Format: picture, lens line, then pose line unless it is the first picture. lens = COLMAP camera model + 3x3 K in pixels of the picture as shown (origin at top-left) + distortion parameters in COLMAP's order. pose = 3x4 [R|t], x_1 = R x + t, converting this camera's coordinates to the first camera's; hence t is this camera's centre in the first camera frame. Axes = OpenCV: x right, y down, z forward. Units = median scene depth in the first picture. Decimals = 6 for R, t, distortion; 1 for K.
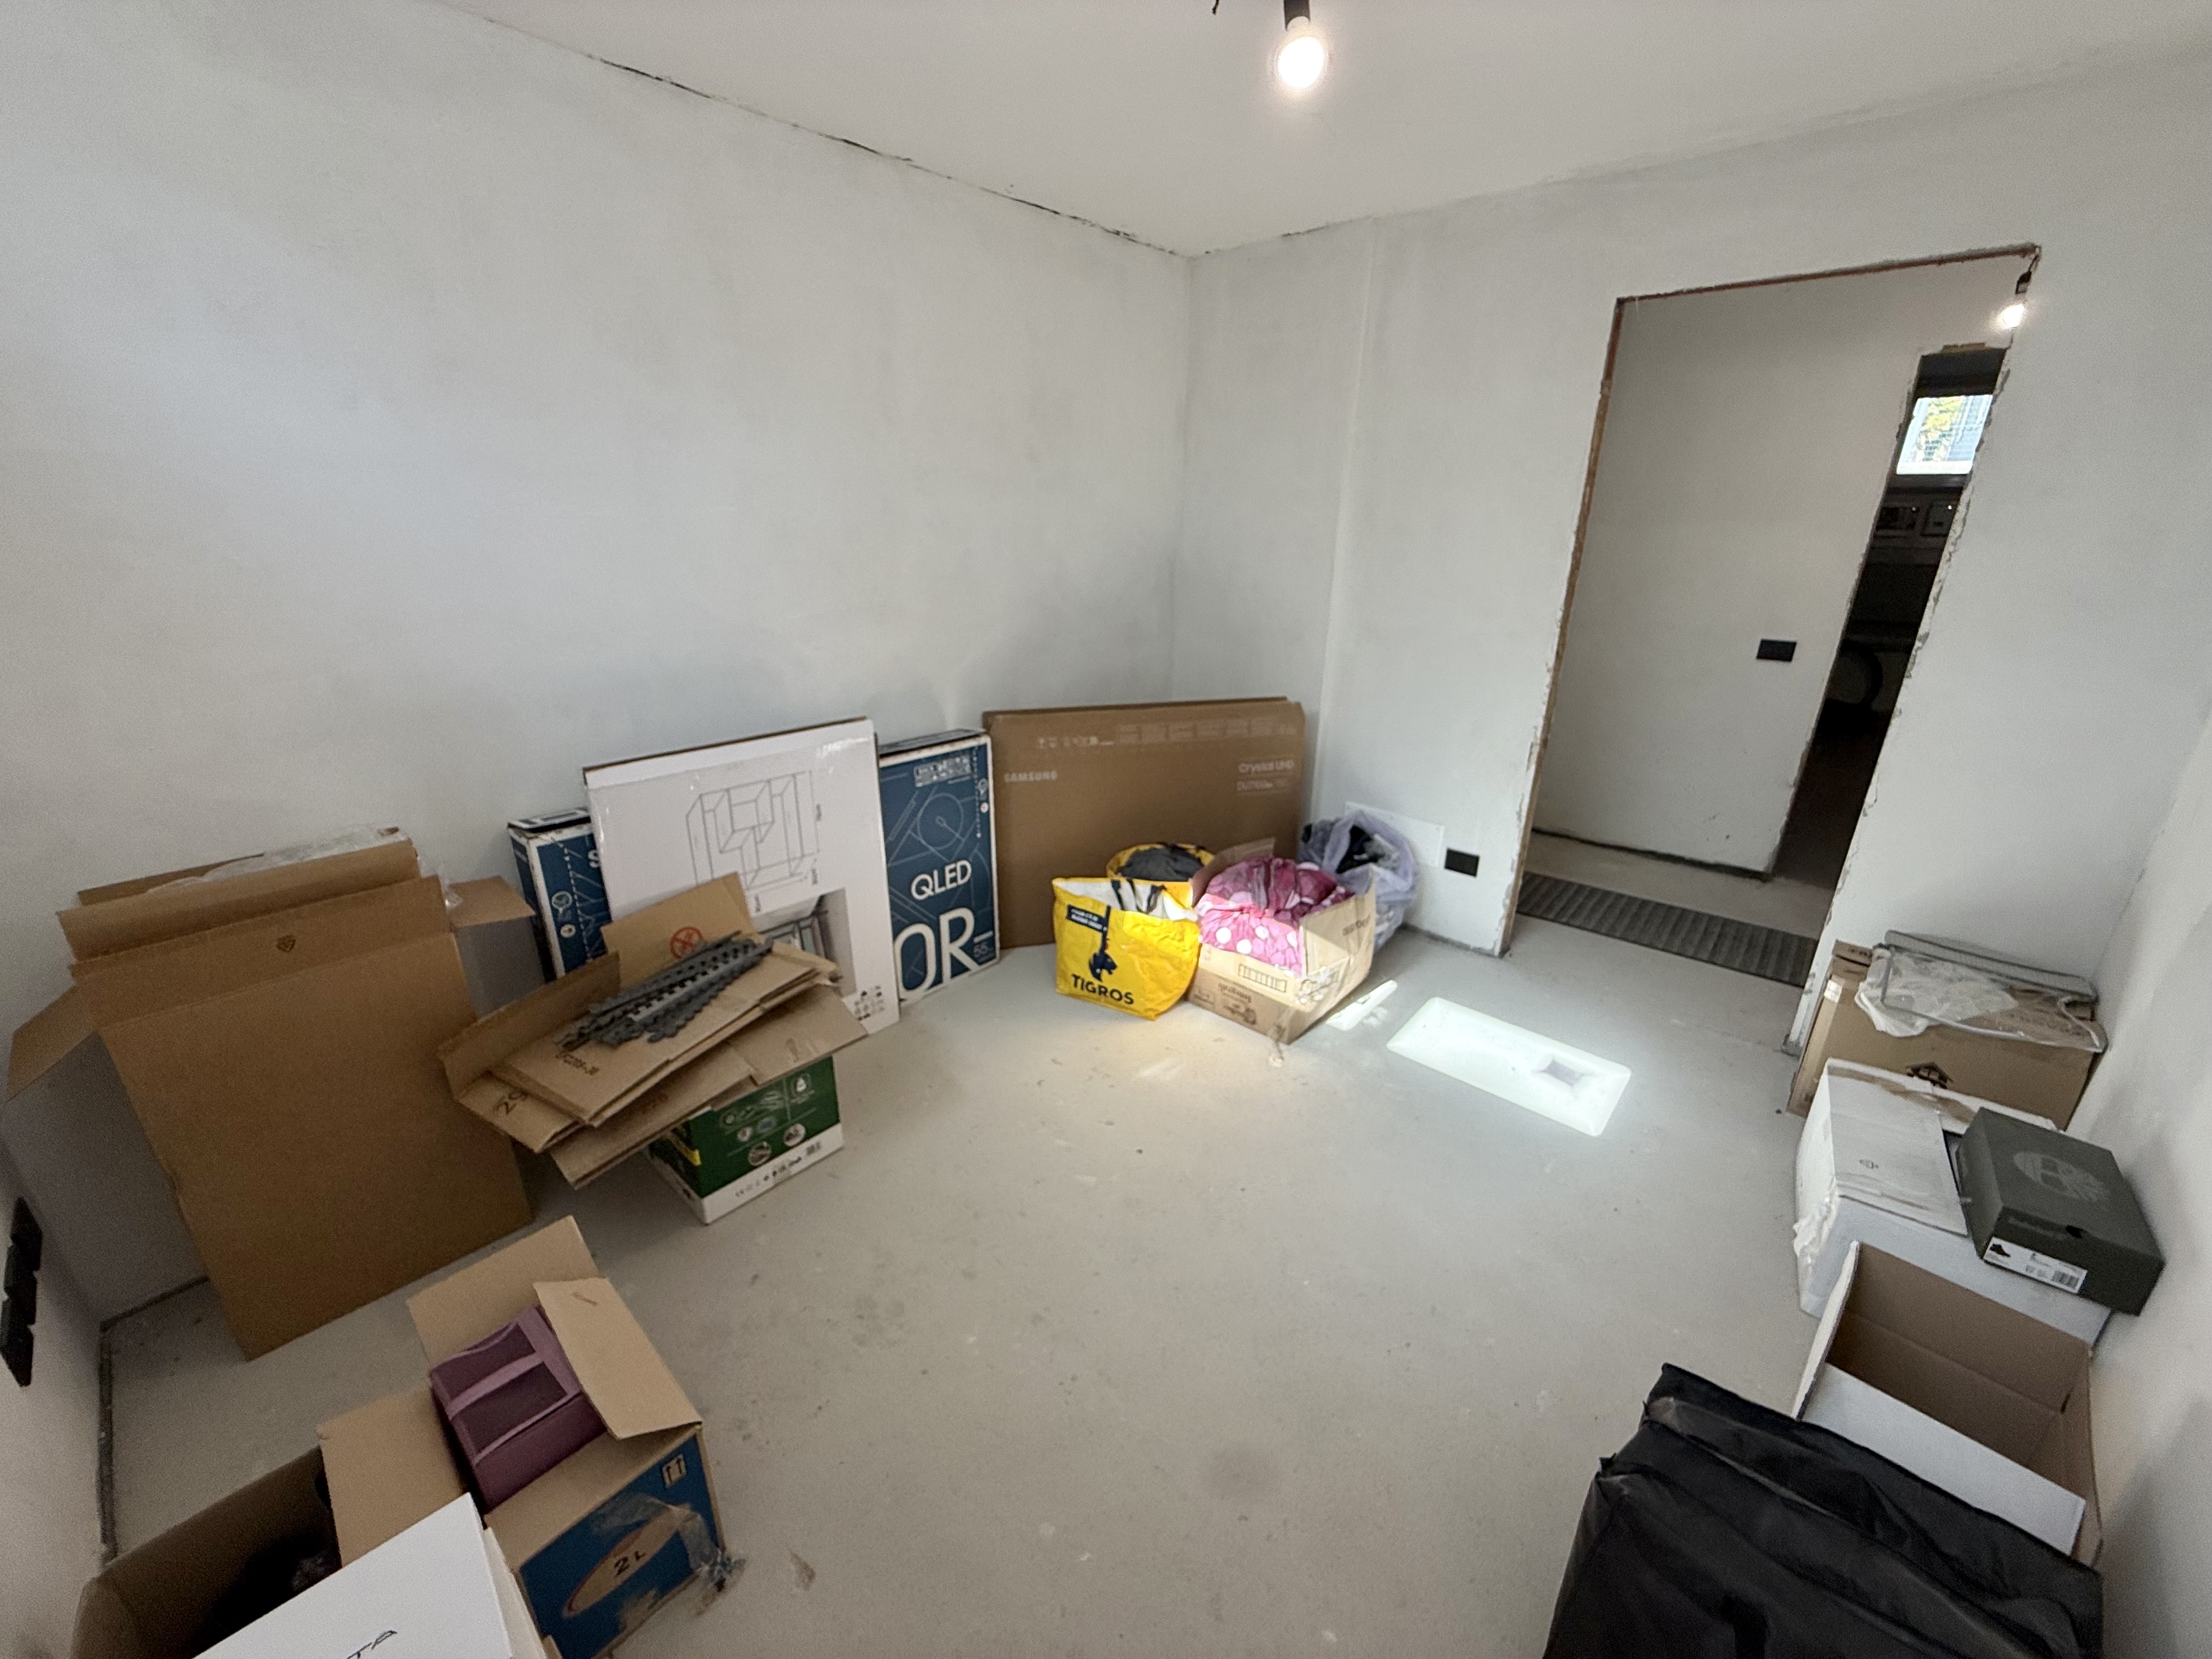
lens RADIAL K [[883.8, 0, 1102.2], [0, 883.8, 829.7], [0, 0, 1]] dist [0.001529, -0.000260]
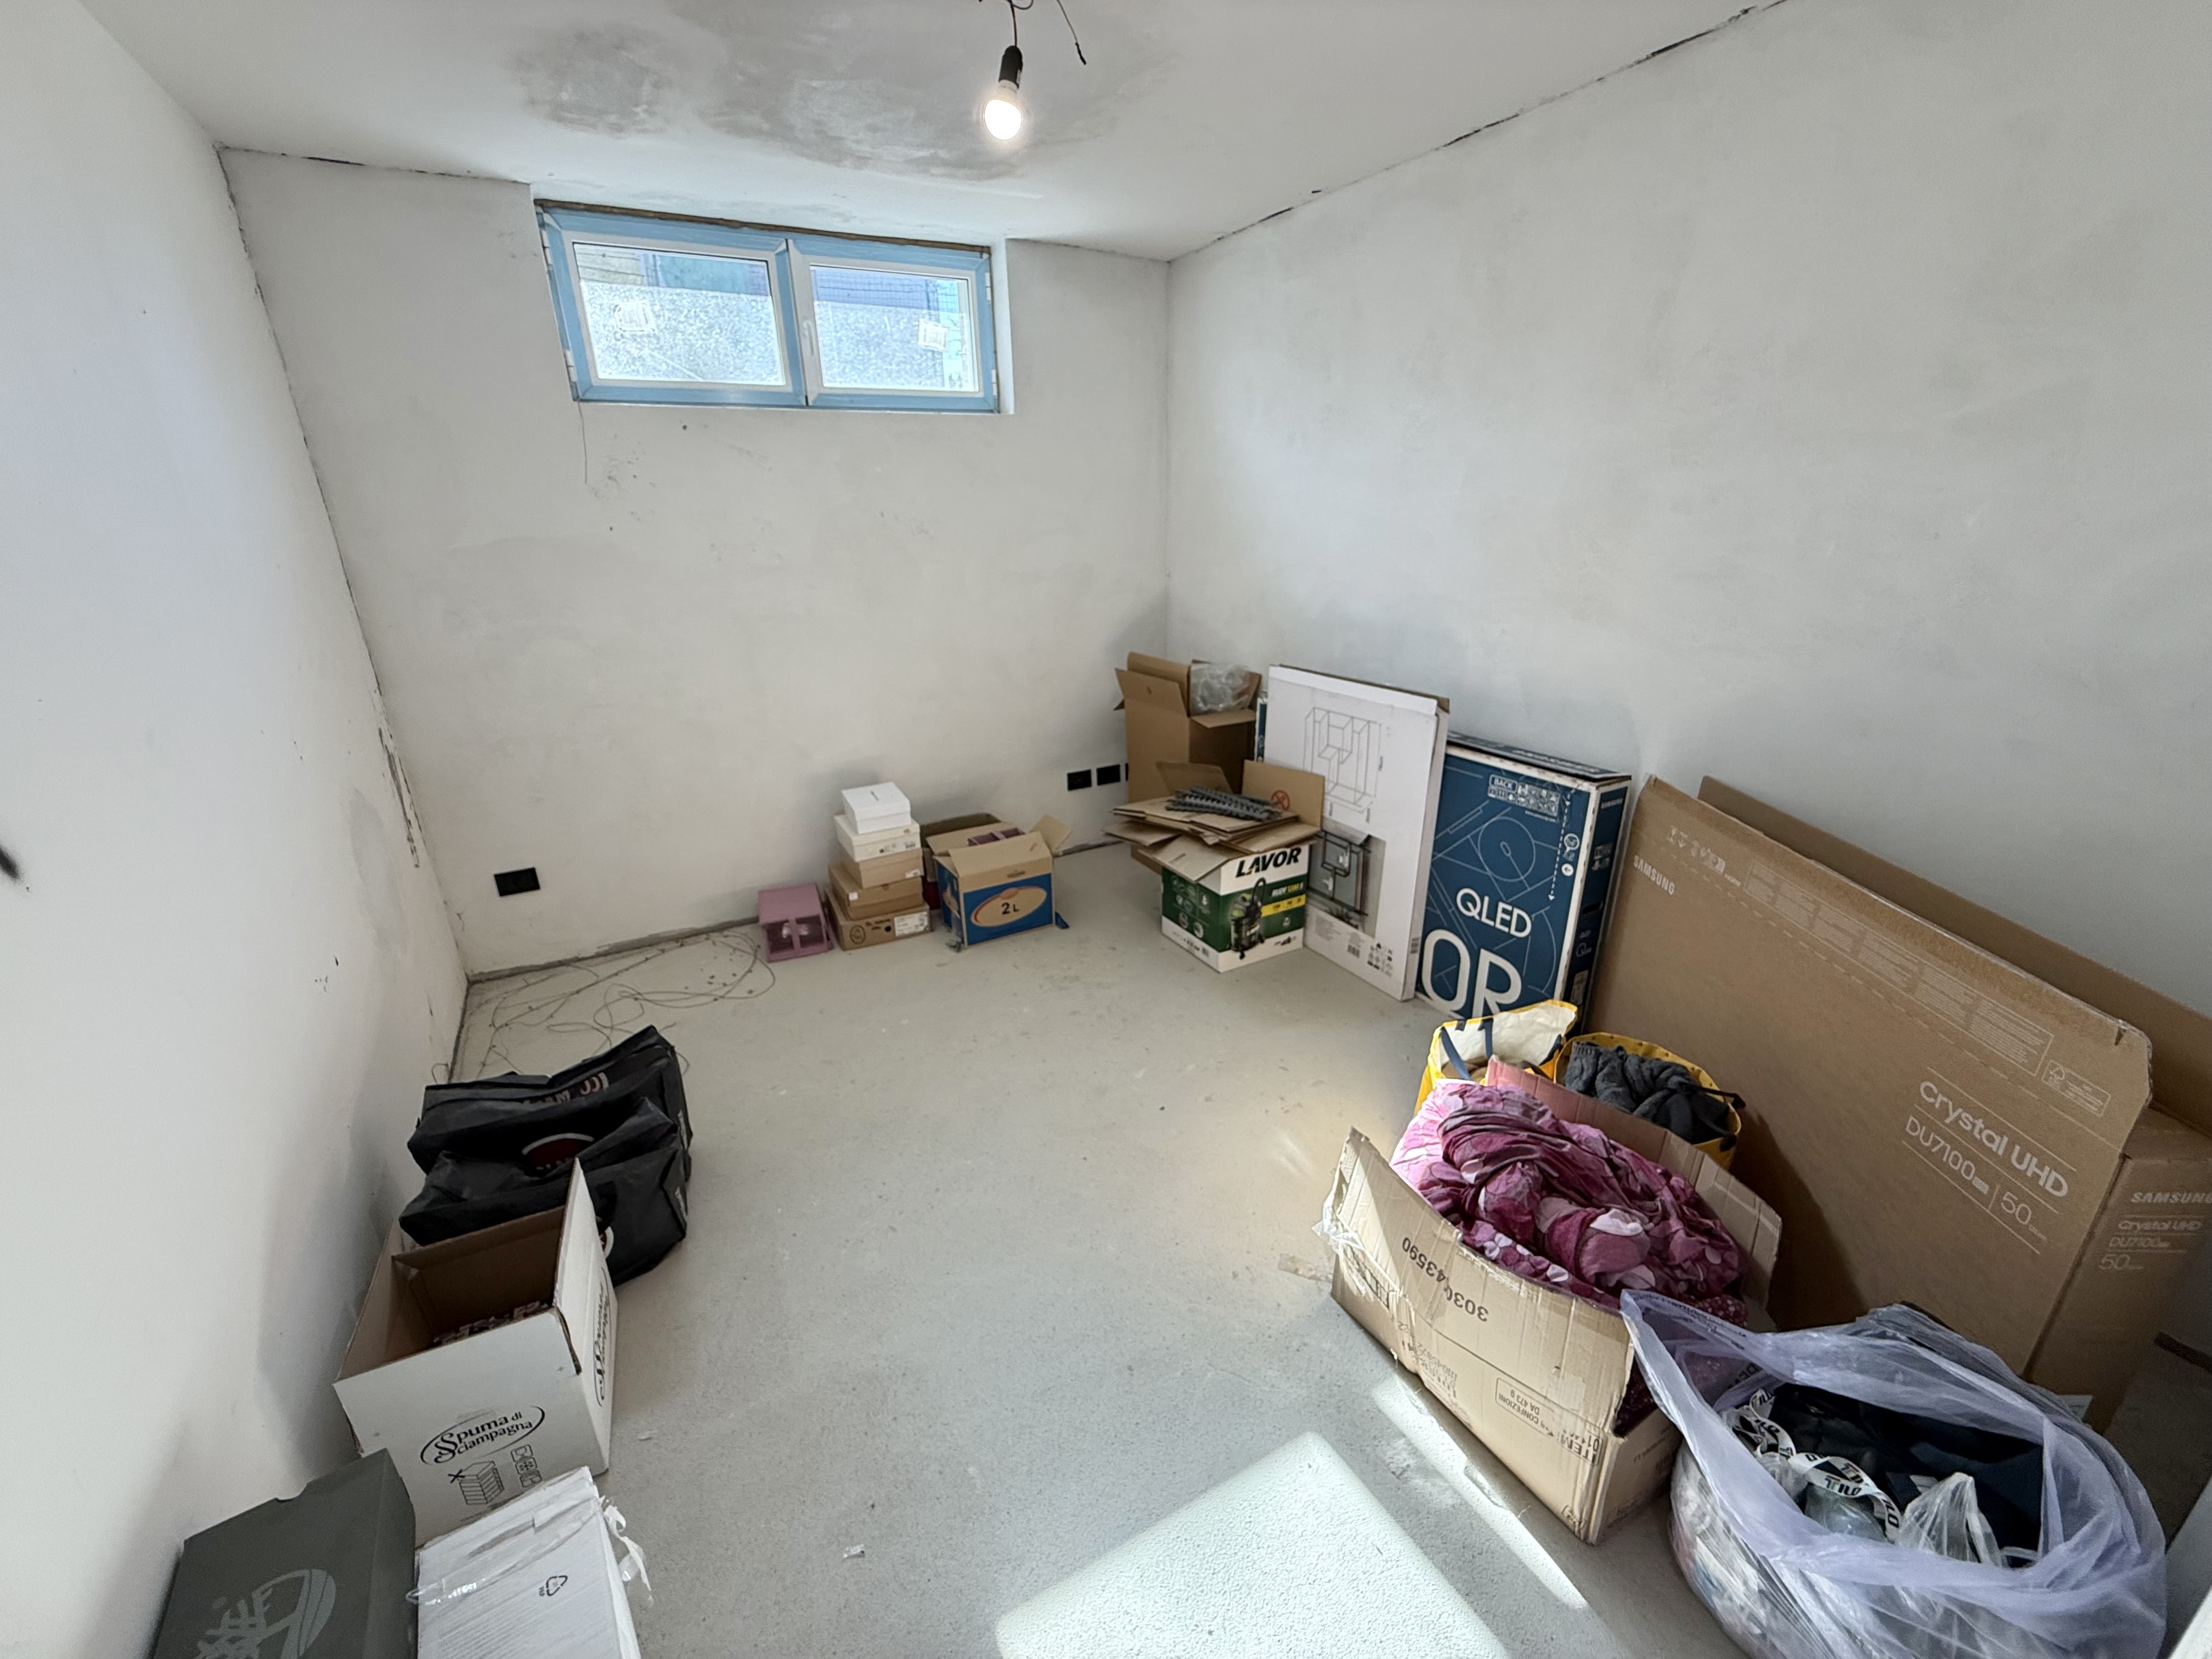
lens RADIAL K [[883.8, 0, 1102.2], [0, 883.8, 829.7], [0, 0, 1]] dist [0.001529, -0.000260]
pose [[-0.314302, 0.324796, -0.892032, 0.778214], [-0.305385, 0.855112, 0.418954, -0.293646], [0.898863, 0.404092, -0.169576, 0.853638]]
